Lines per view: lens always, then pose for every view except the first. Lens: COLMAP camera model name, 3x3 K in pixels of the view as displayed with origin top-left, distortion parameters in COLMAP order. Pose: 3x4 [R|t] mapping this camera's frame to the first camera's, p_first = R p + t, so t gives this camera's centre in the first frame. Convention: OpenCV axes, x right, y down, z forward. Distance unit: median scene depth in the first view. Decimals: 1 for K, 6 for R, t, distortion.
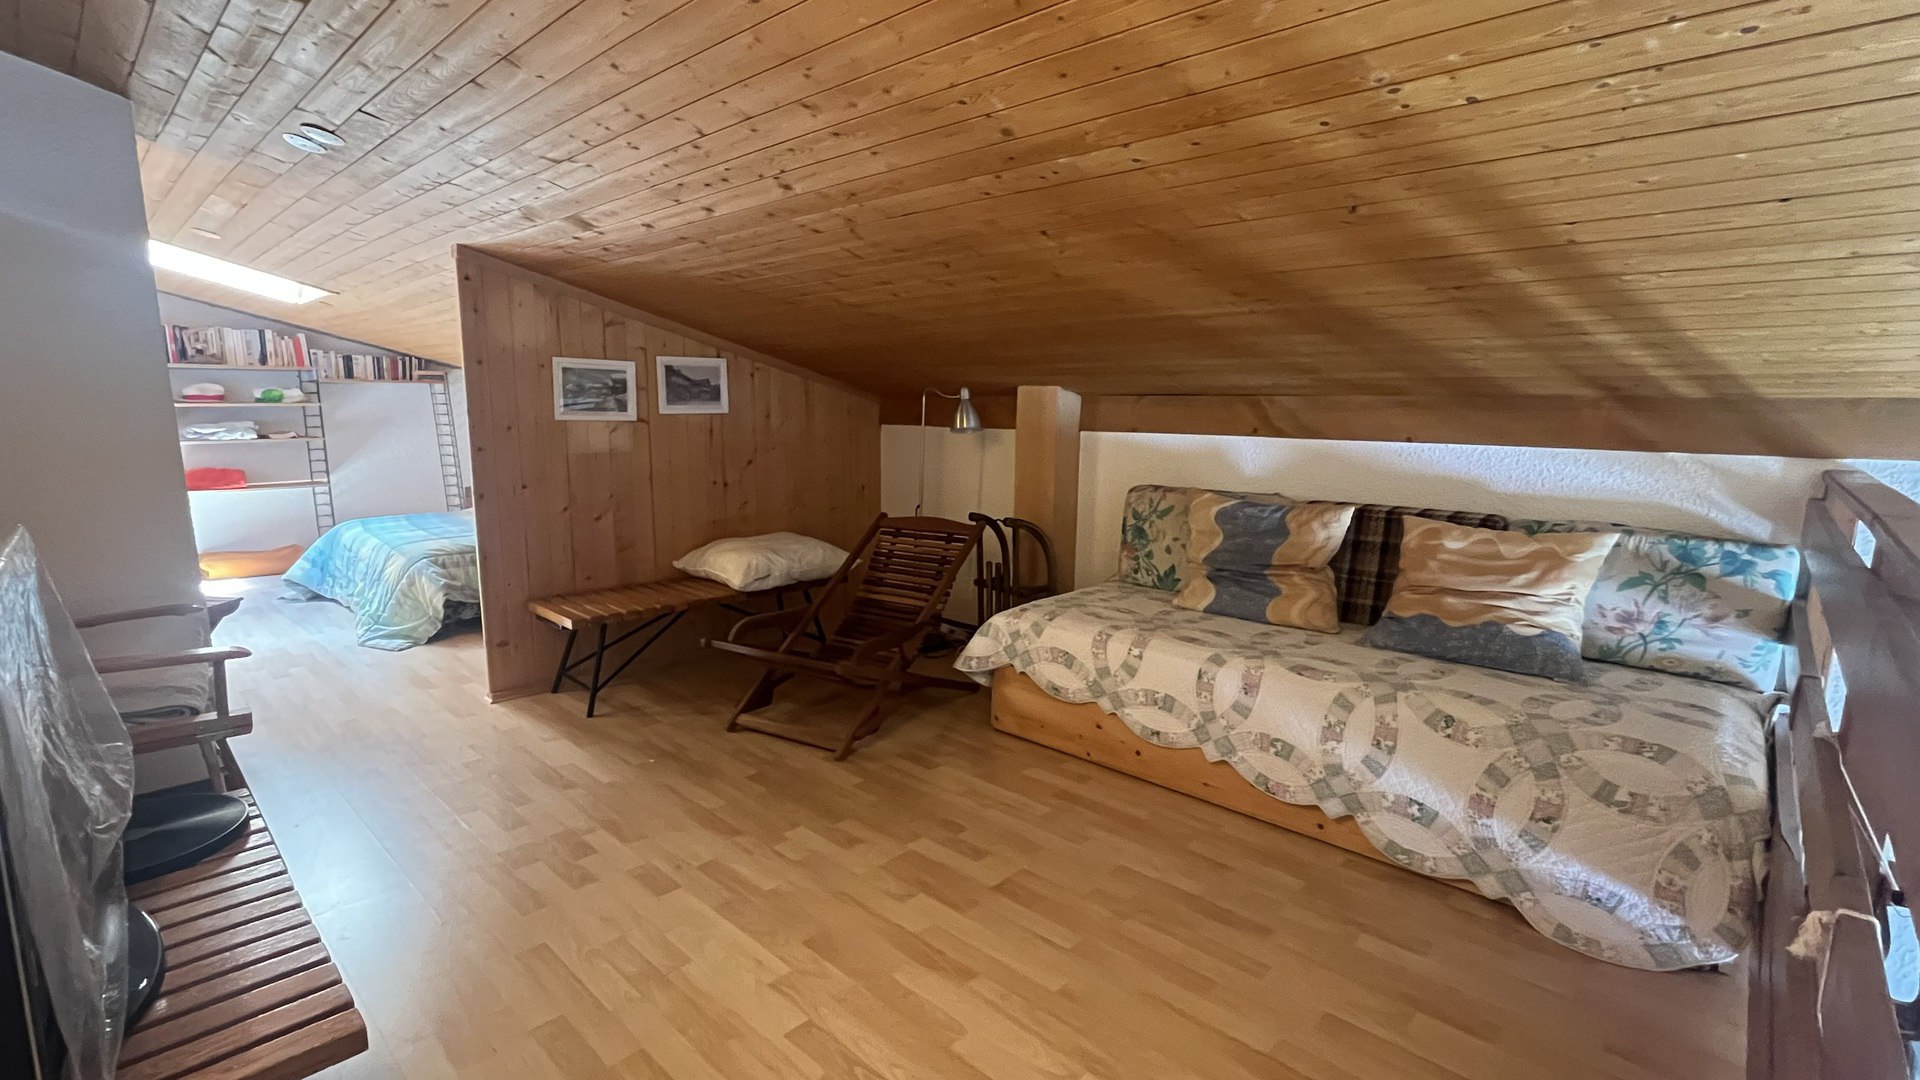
lens RADIAL K [[858.2, 0, 957.2], [0, 858.2, 545.6], [0, 0, 1]] dist [-0.001095, -0.001176]
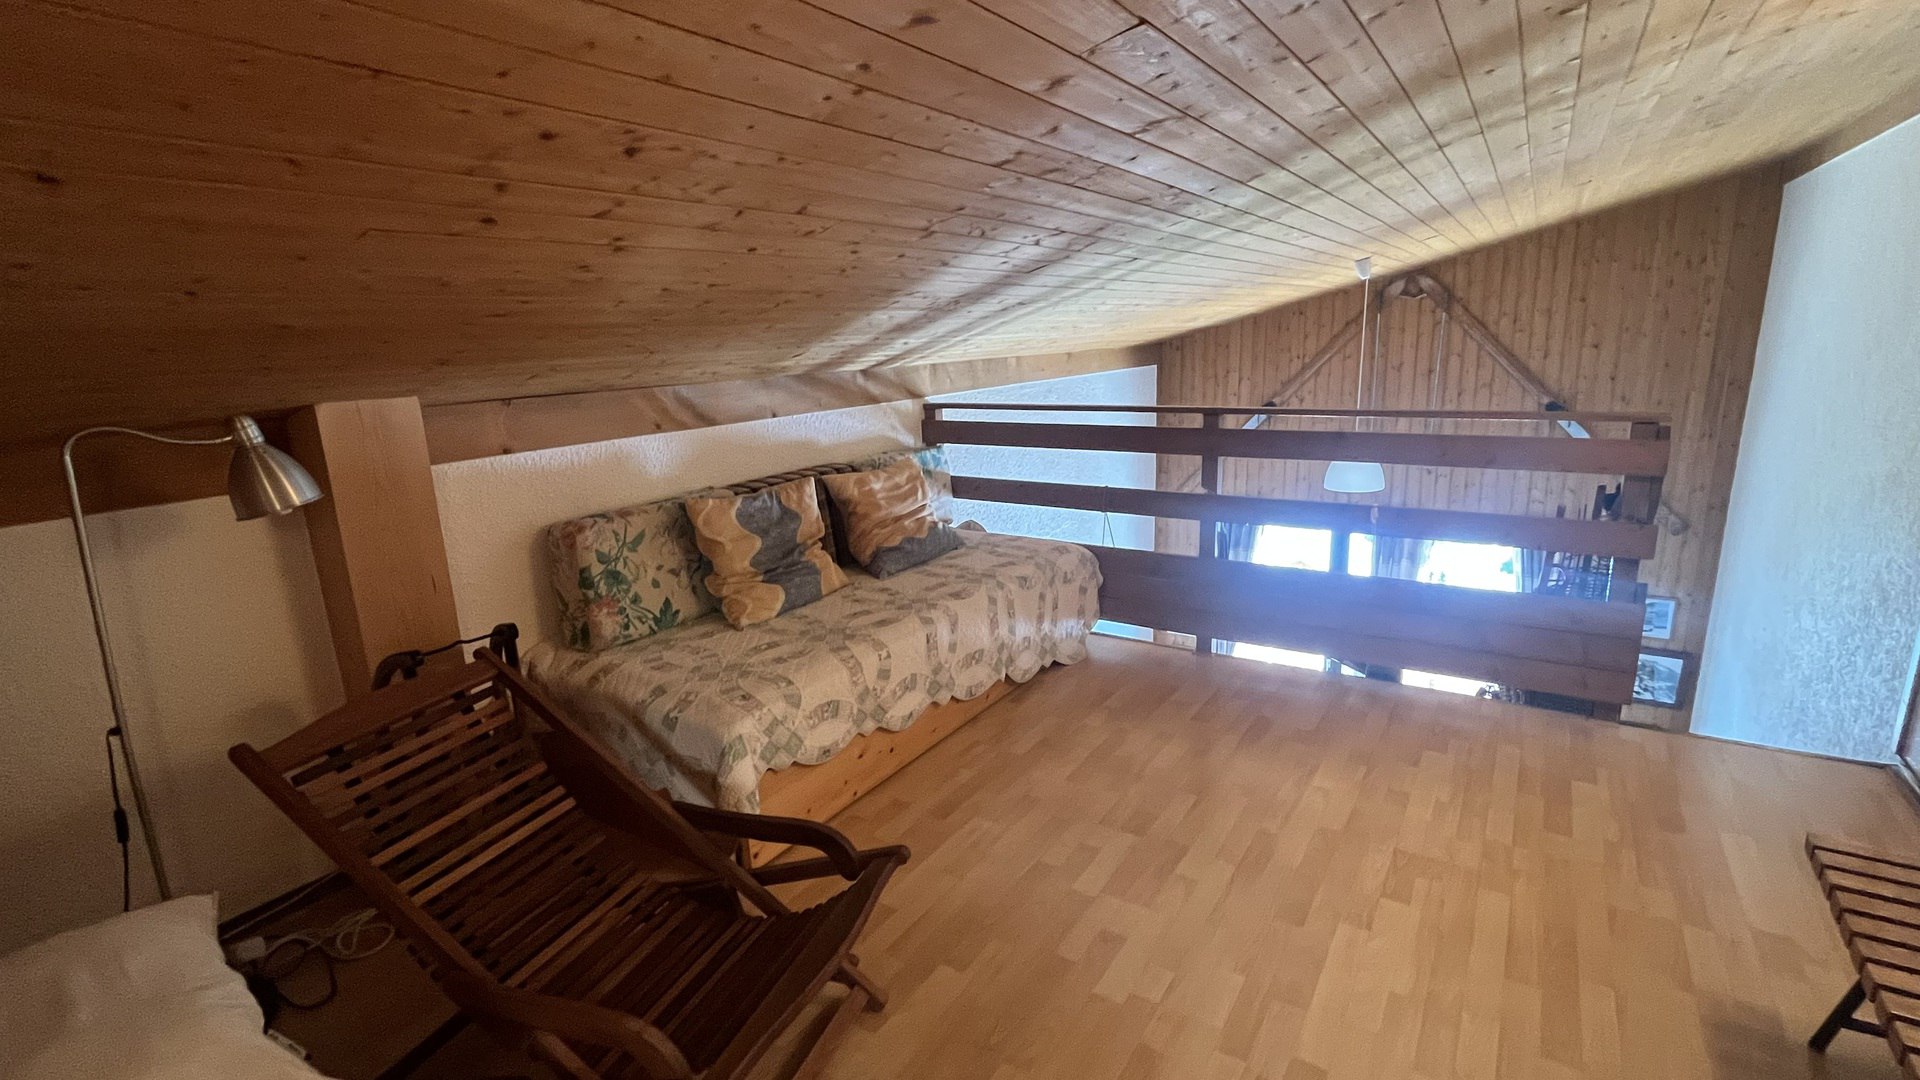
lens RADIAL K [[858.2, 0, 957.2], [0, 858.2, 545.6], [0, 0, 1]] dist [-0.001095, -0.001176]
pose [[-0.156507, -0.241534, 0.957688, -0.706554], [0.198279, 0.942214, 0.270035, -0.238063], [-0.967570, 0.232152, -0.099572, 0.988977]]
